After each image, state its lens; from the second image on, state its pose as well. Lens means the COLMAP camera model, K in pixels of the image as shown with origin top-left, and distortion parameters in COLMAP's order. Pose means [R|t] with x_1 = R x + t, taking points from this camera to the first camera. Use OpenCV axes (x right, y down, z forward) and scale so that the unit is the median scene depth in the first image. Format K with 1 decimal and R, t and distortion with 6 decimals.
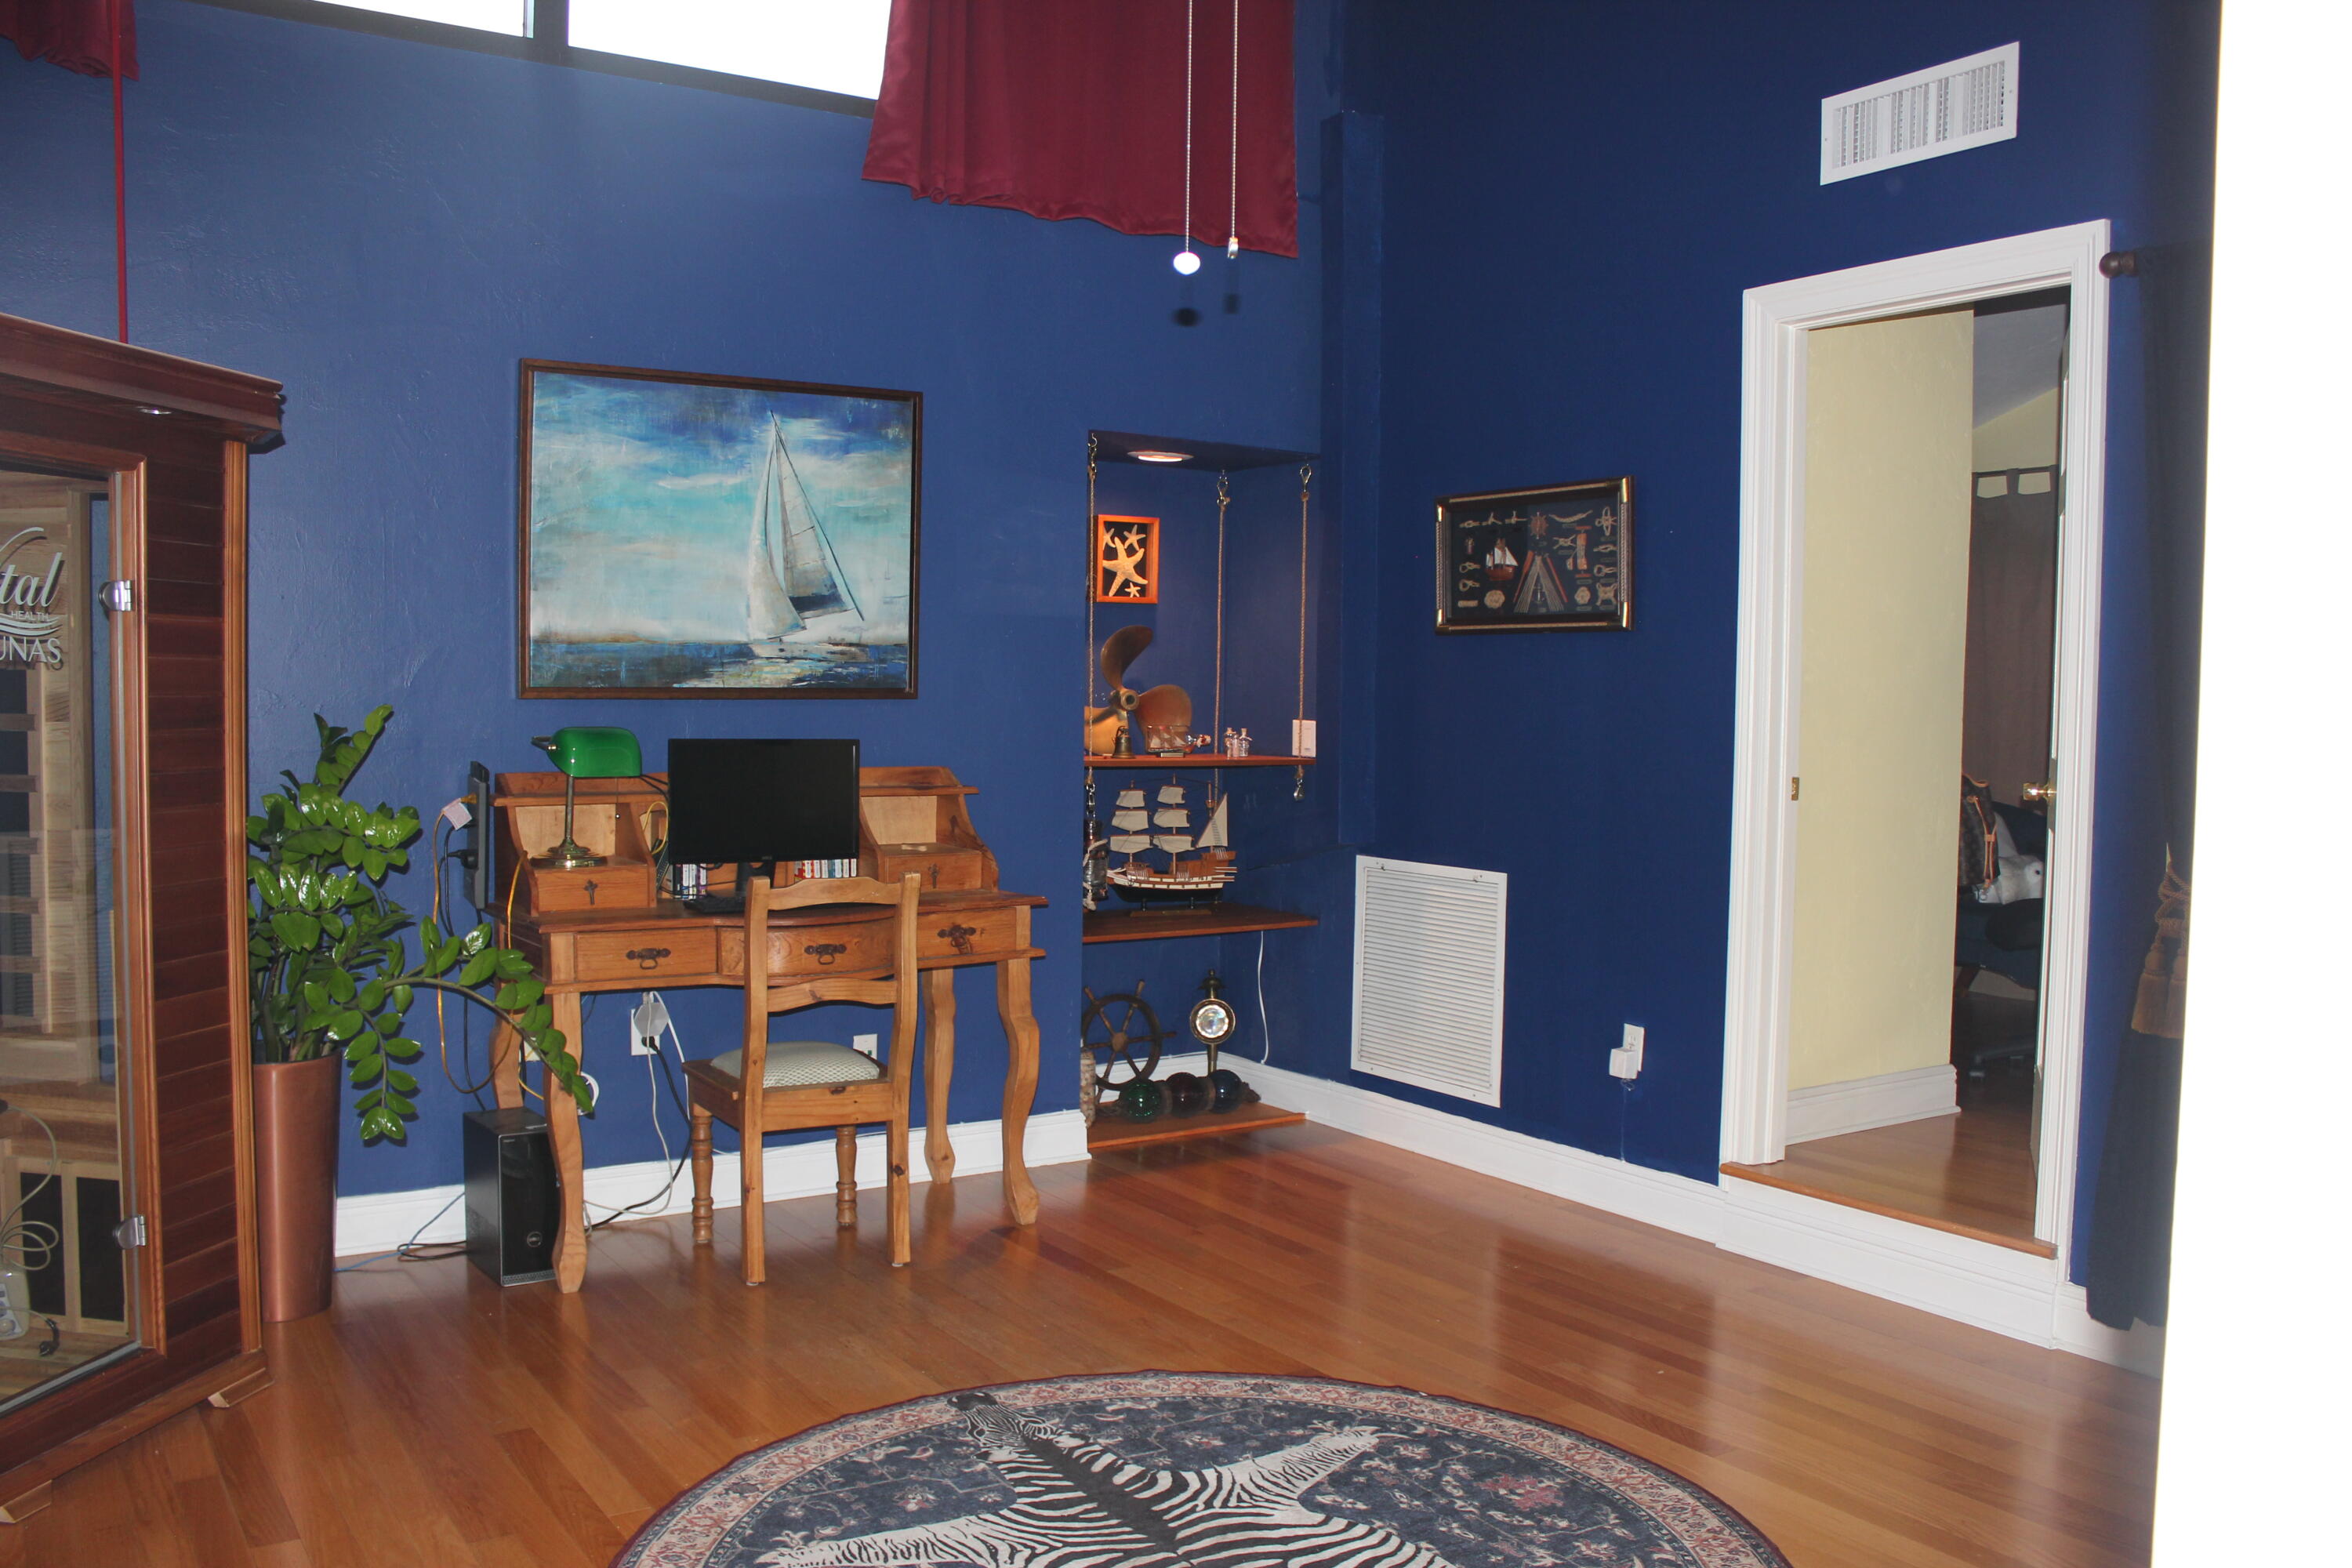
lens RADIAL K [[1935.5, 0, 1128.1], [0, 1935.5, 784.3], [0, 0, 1]] dist [-0.126238, 0.027715]
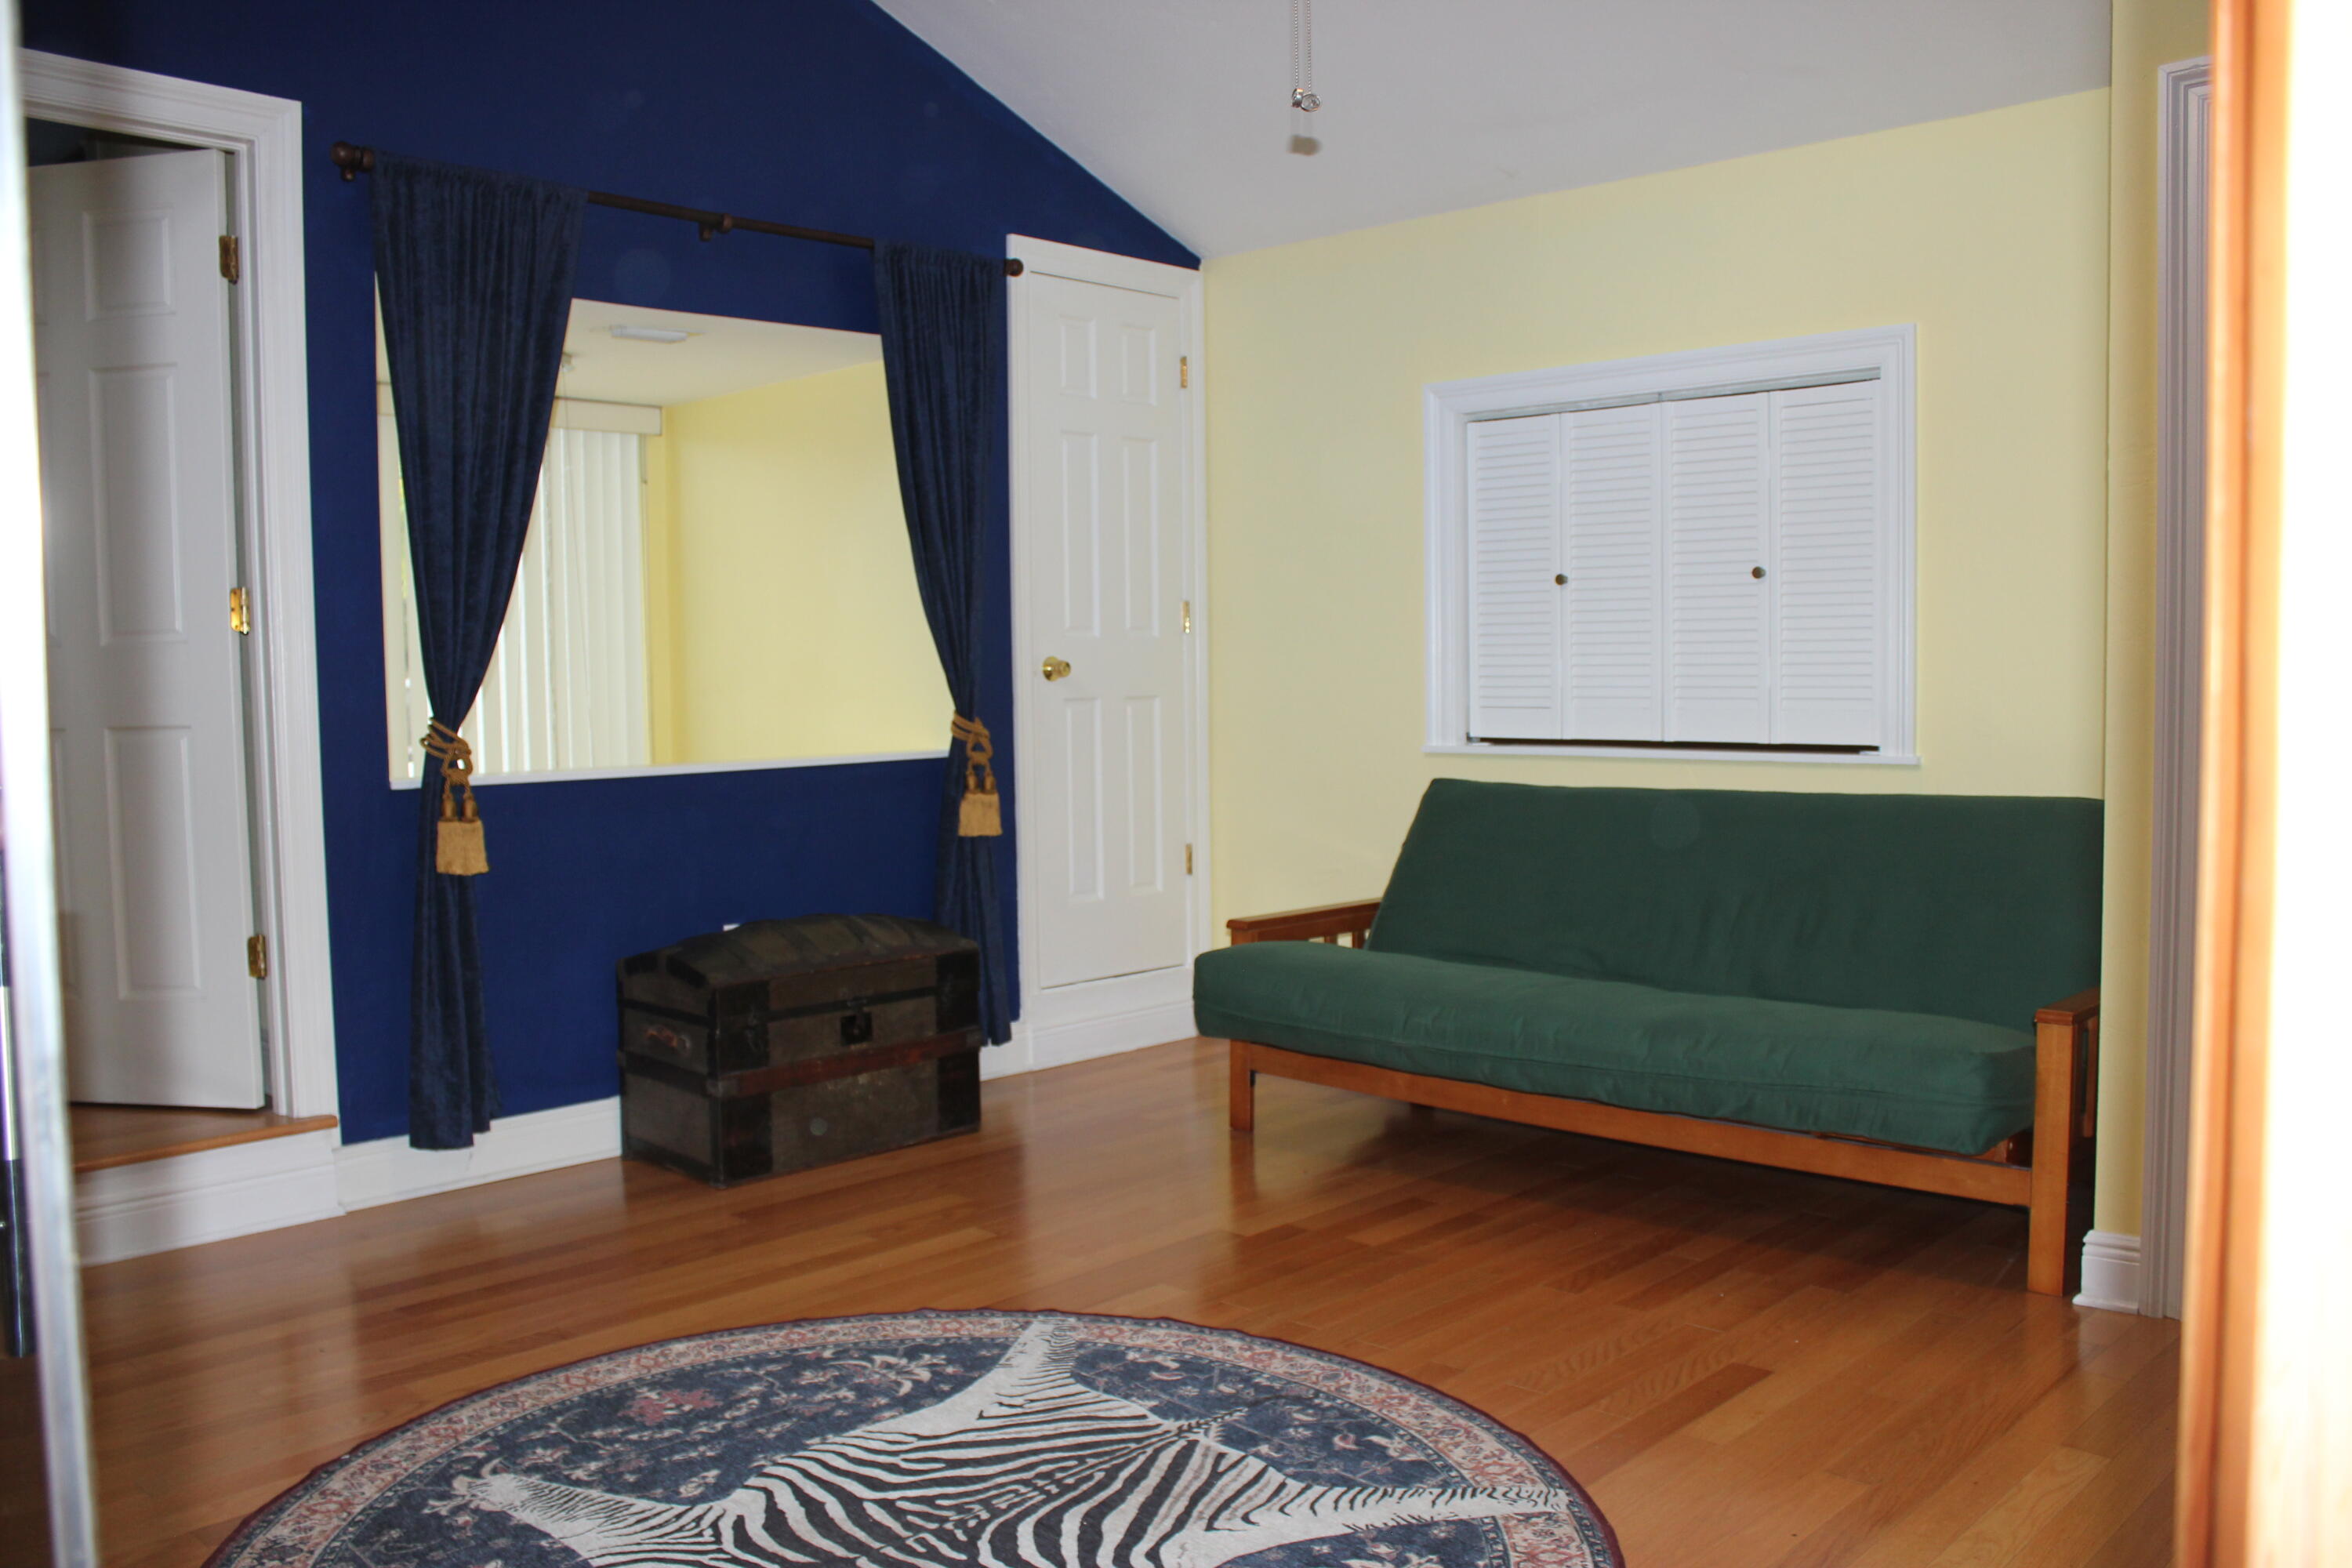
lens RADIAL K [[1935.5, 0, 1169.0], [0, 1935.5, 790.6], [0, 0, 1]] dist [-0.126238, 0.027715]
pose [[-0.246026, -0.070051, 0.966729, -0.490763], [0.059542, 0.994409, 0.087210, 0.008271], [-0.967433, 0.079017, -0.240479, 0.659146]]
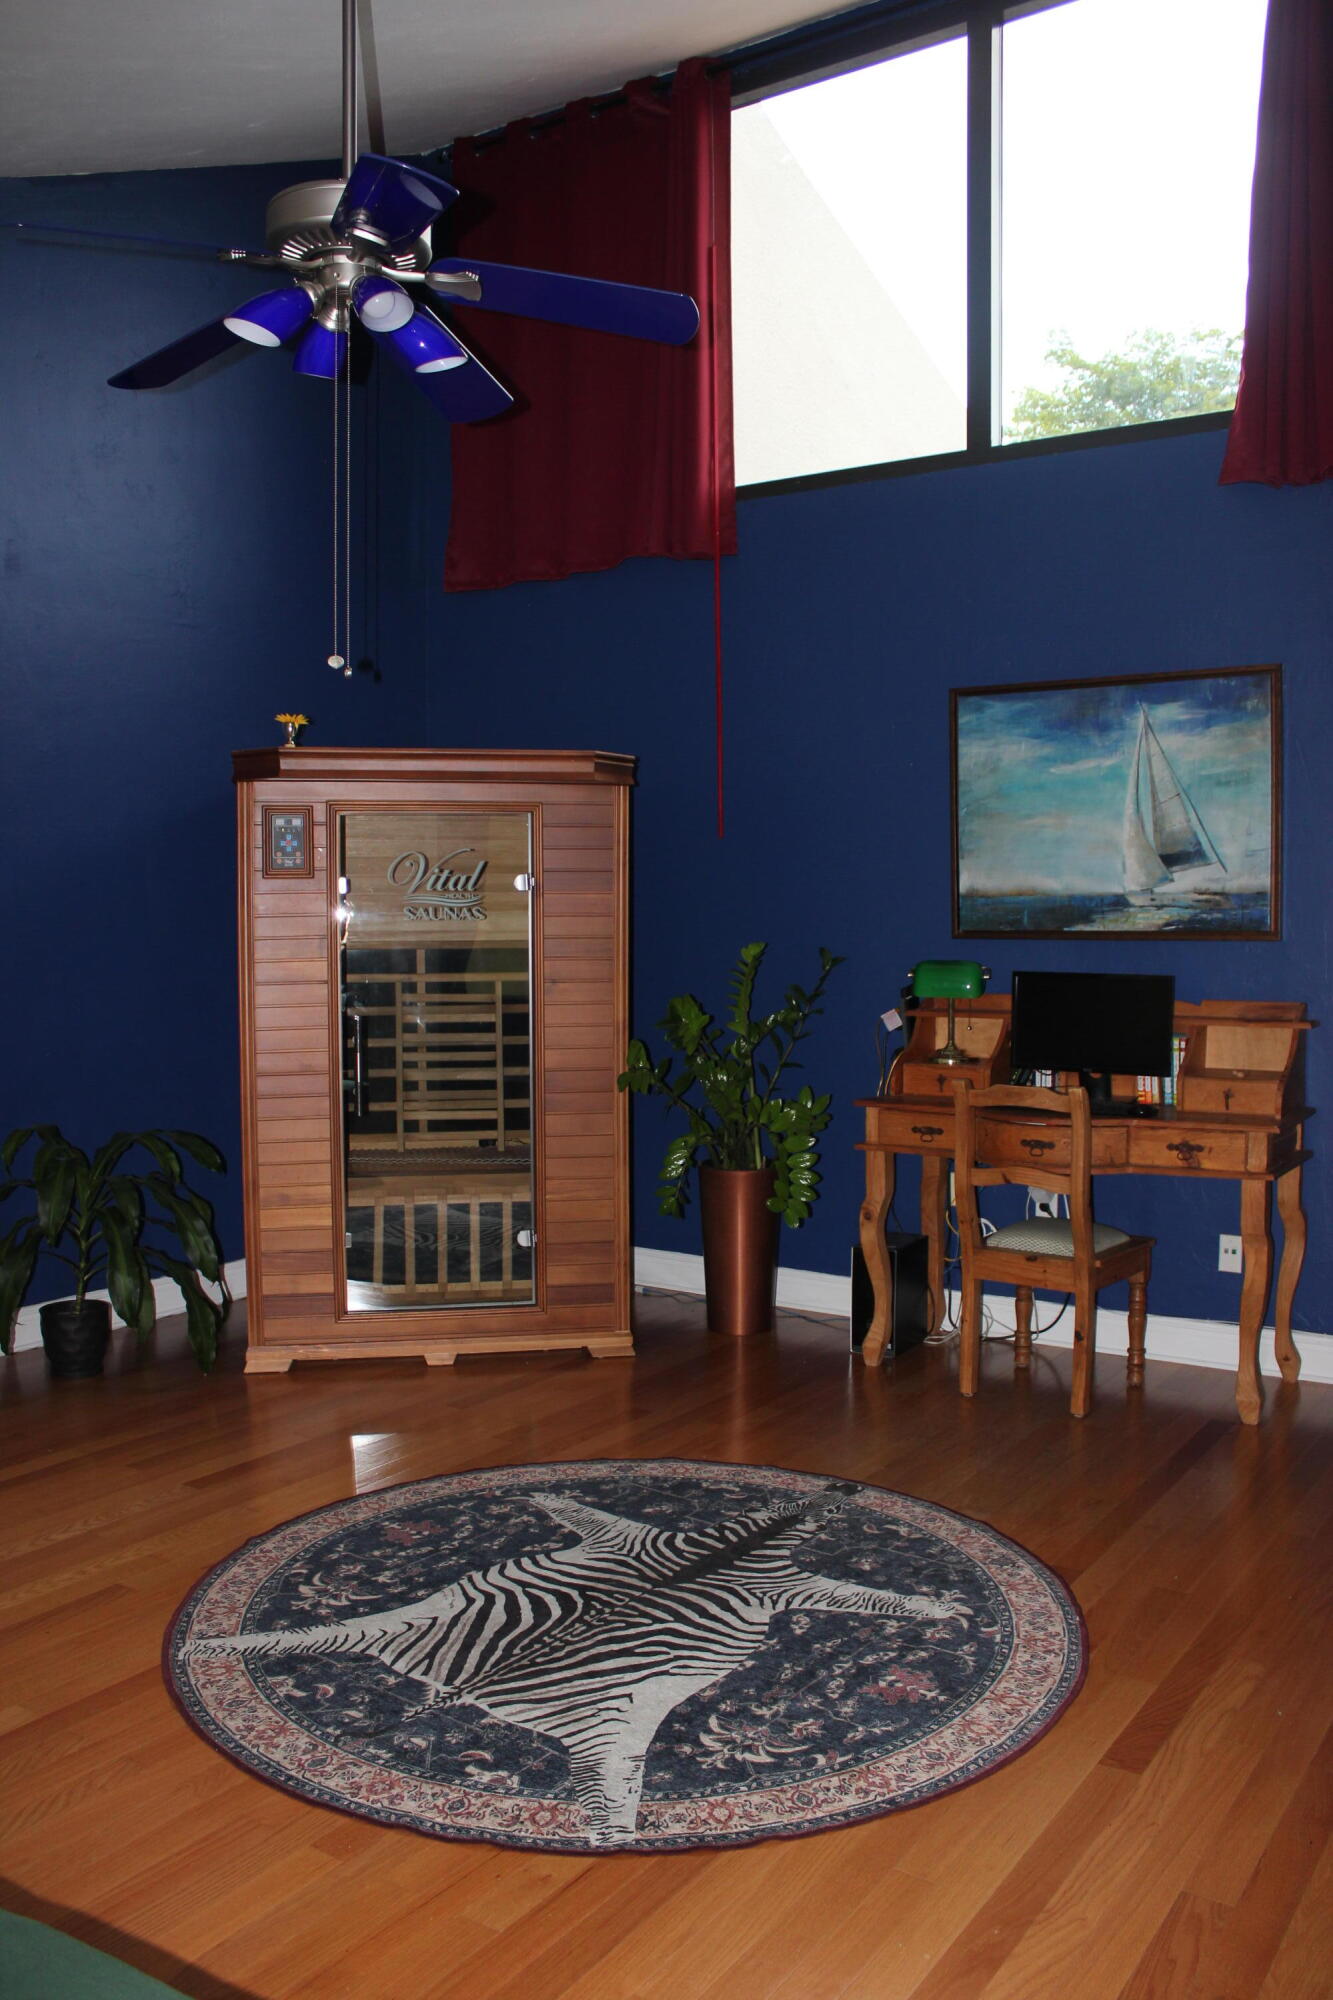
lens RADIAL K [[1645.8, 0, 679.9], [0, 1645.8, 1008.1], [0, 0, 1]] dist [-0.126238, 0.027715]
pose [[0.401123, 0.042474, -0.915039, 0.667871], [-0.038865, 0.998814, 0.029325, -0.021960], [0.915199, 0.023800, 0.402299, 0.348931]]
